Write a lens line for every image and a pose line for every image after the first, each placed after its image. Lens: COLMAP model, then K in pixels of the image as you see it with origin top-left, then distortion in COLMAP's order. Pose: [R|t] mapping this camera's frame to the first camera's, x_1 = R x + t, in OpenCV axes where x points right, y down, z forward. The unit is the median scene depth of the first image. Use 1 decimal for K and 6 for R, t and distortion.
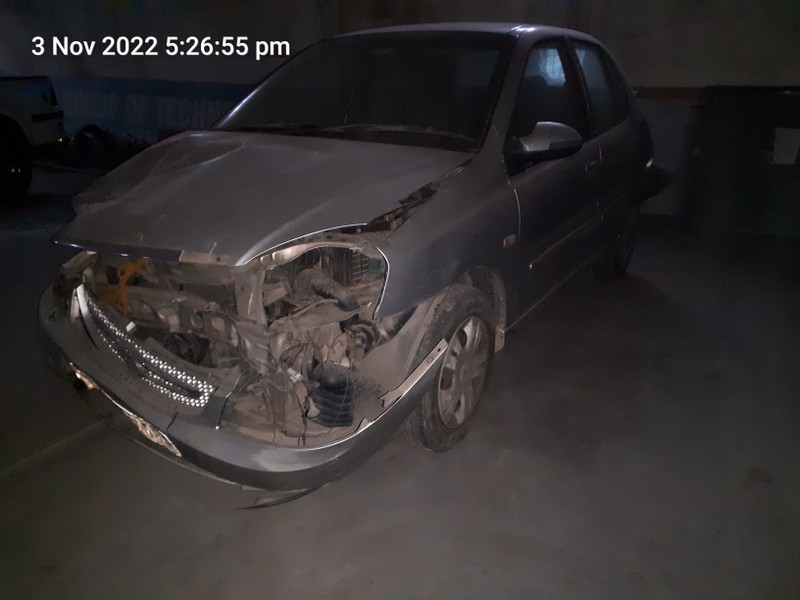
lens RADIAL K [[675.8, 0, 400.0], [0, 675.8, 300.0], [0, 0, 1]] dist [0.219519, -0.385784]
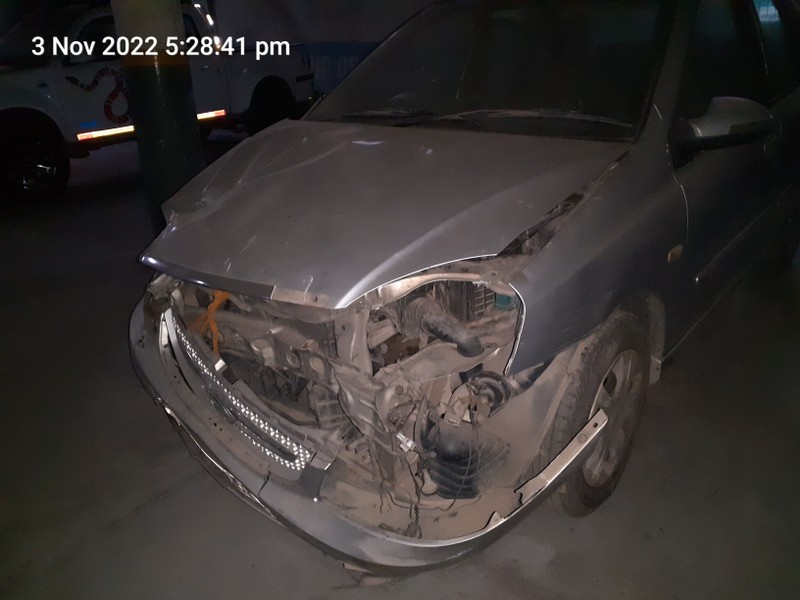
lens RADIAL K [[659.9, 0, 400.0], [0, 659.9, 300.0], [0, 0, 1]] dist [0.313097, -0.714503]
pose [[0.989112, 0.010513, -0.146791, -0.043336], [0.000095, 0.997399, 0.072077, -0.107648], [0.147167, -0.071306, 0.986538, 0.211052]]
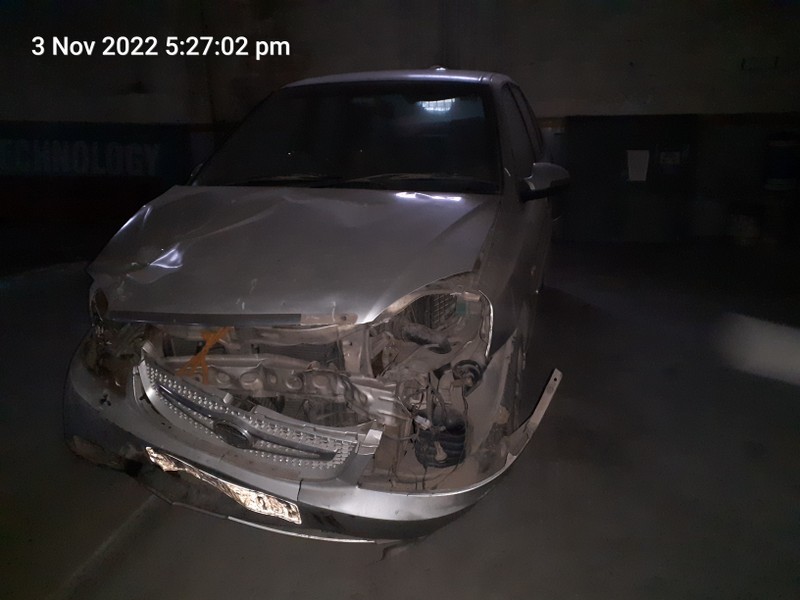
lens RADIAL K [[675.8, 0, 400.0], [0, 675.8, 300.0], [0, 0, 1]] dist [0.219519, -0.385784]
pose [[0.954853, -0.103295, 0.278542, -0.426837], [0.111758, 0.993628, -0.014634, -0.058565], [-0.275255, 0.045103, 0.960313, 0.006586]]
